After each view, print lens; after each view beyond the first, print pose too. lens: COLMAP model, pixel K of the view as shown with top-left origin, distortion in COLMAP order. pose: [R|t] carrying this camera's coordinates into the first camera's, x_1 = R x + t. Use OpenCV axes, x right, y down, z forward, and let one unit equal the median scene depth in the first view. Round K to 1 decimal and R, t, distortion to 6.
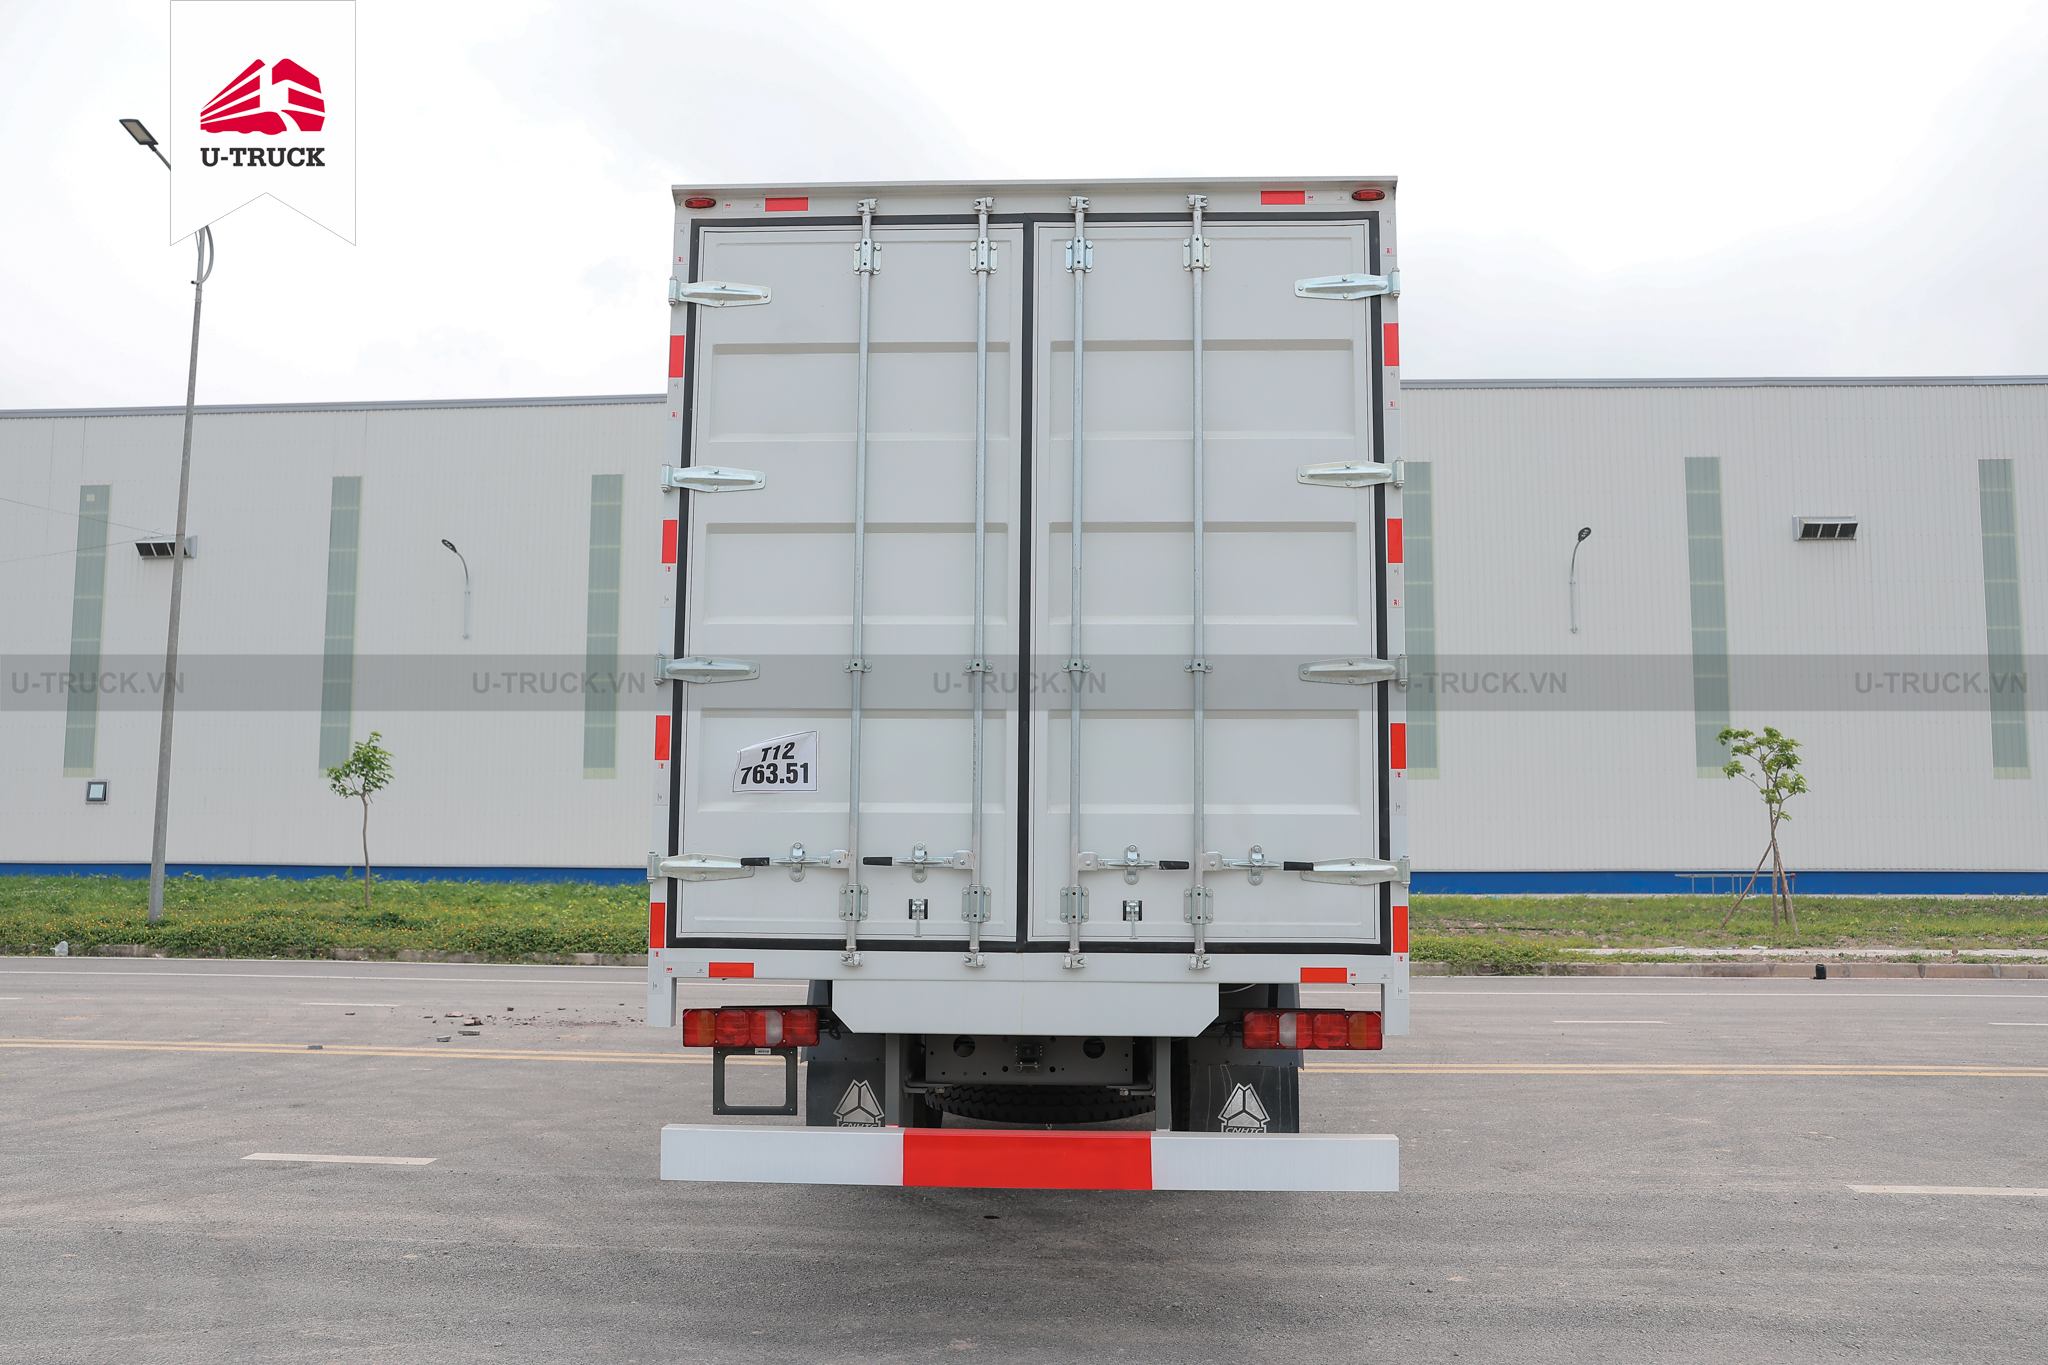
lens RADIAL K [[1623.2, 0, 1024.0], [0, 1623.2, 682.5], [0, 0, 1]] dist [-0.111546, 0.122494]
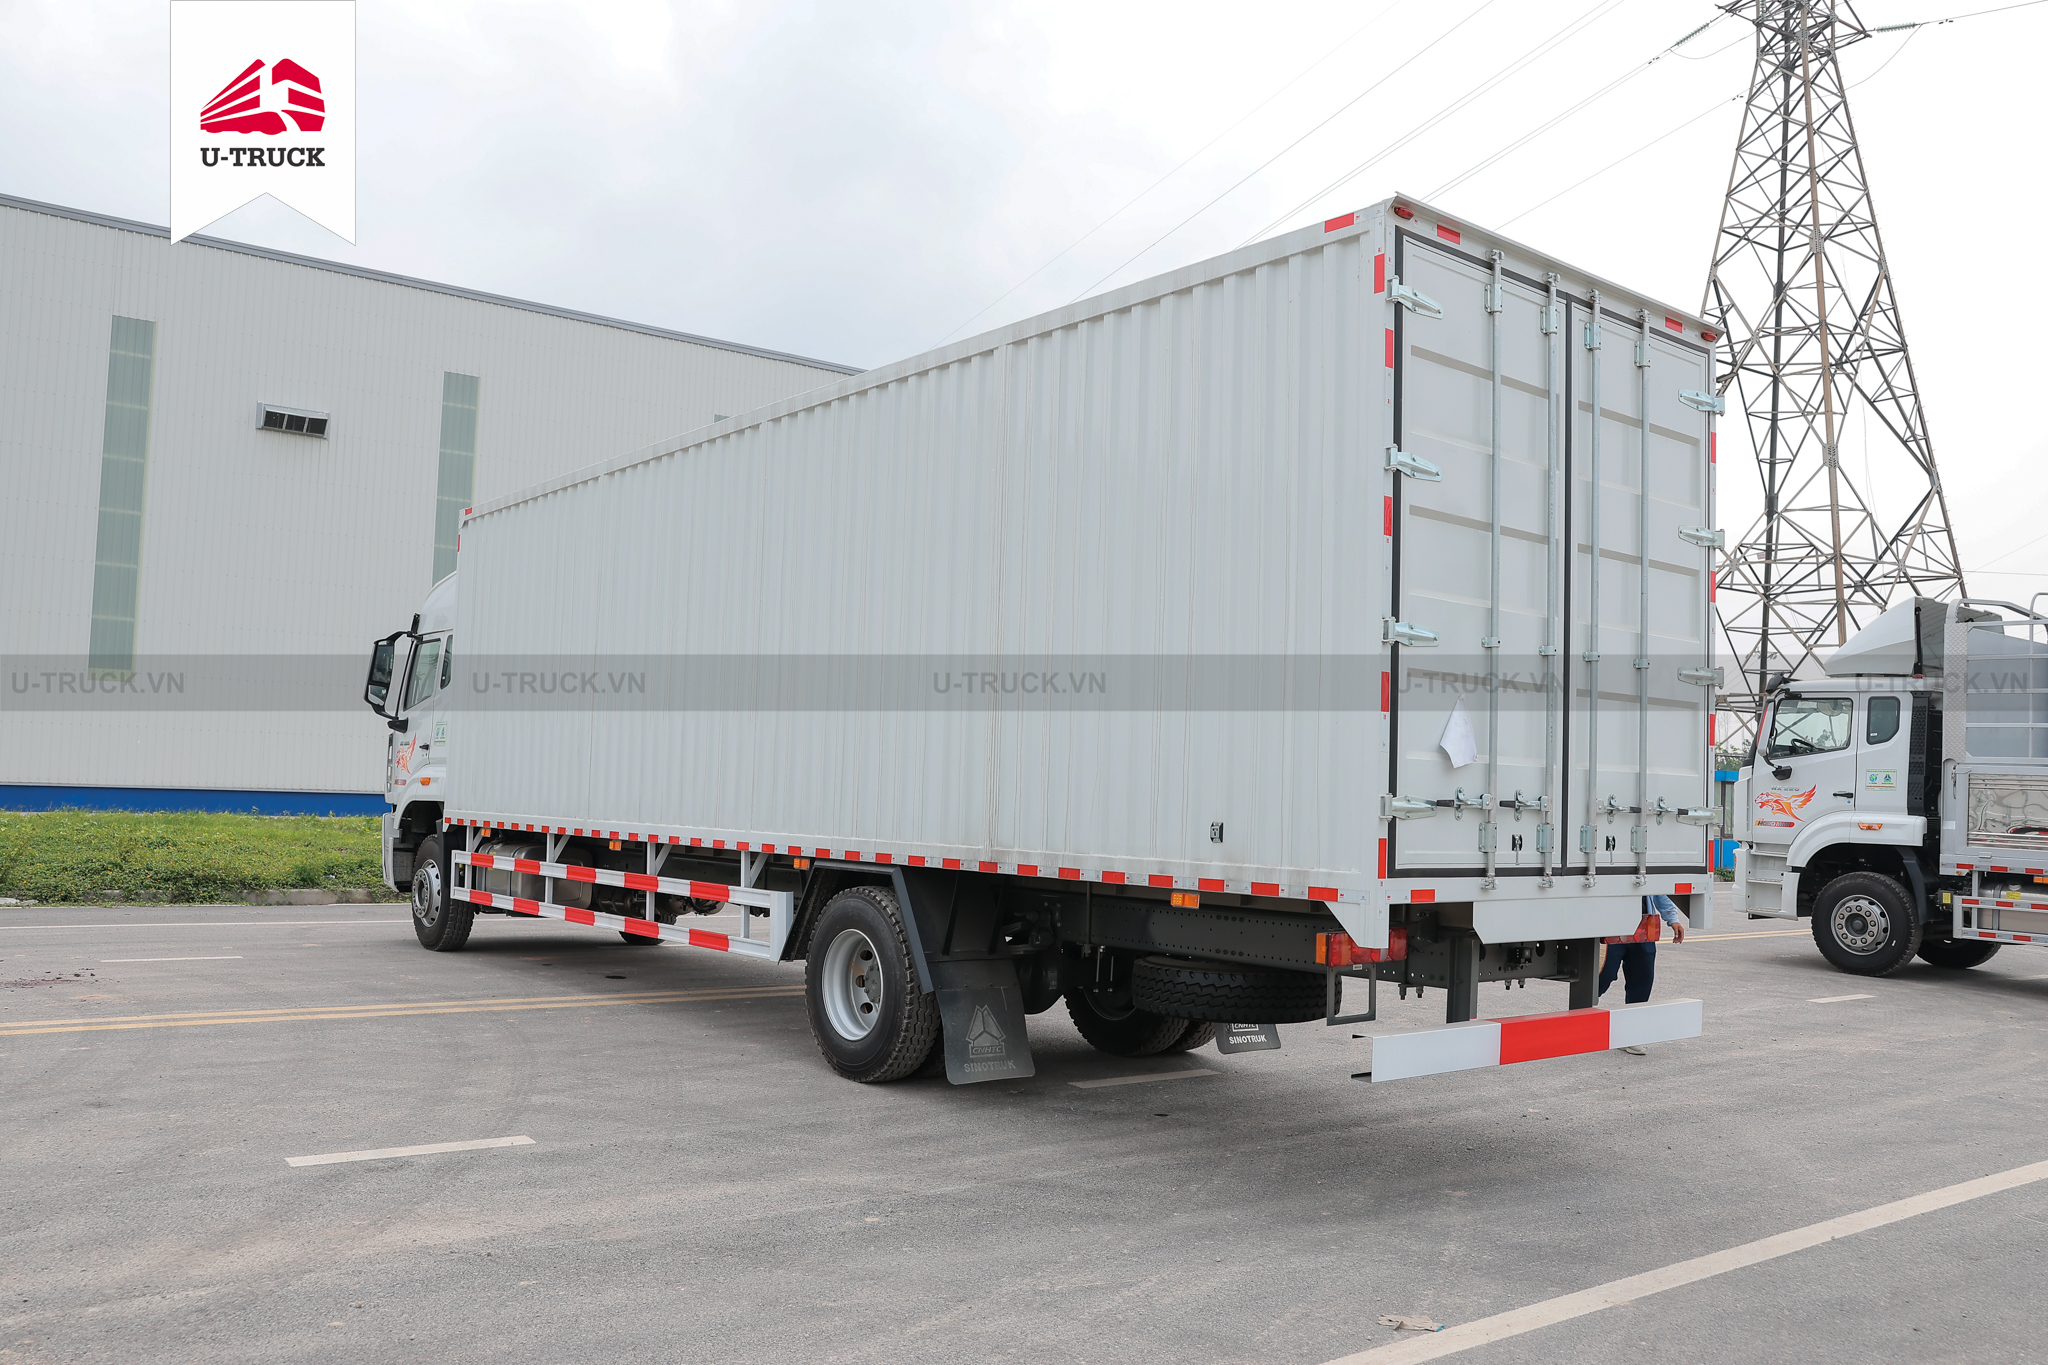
lens RADIAL K [[1623.2, 0, 1024.0], [0, 1623.2, 682.5], [0, 0, 1]] dist [-0.111546, 0.122494]
pose [[0.757995, 0.065736, 0.648939, -1.142637], [-0.097370, 0.995164, 0.012925, 0.037953], [-0.644952, -0.072984, 0.760730, 0.309823]]
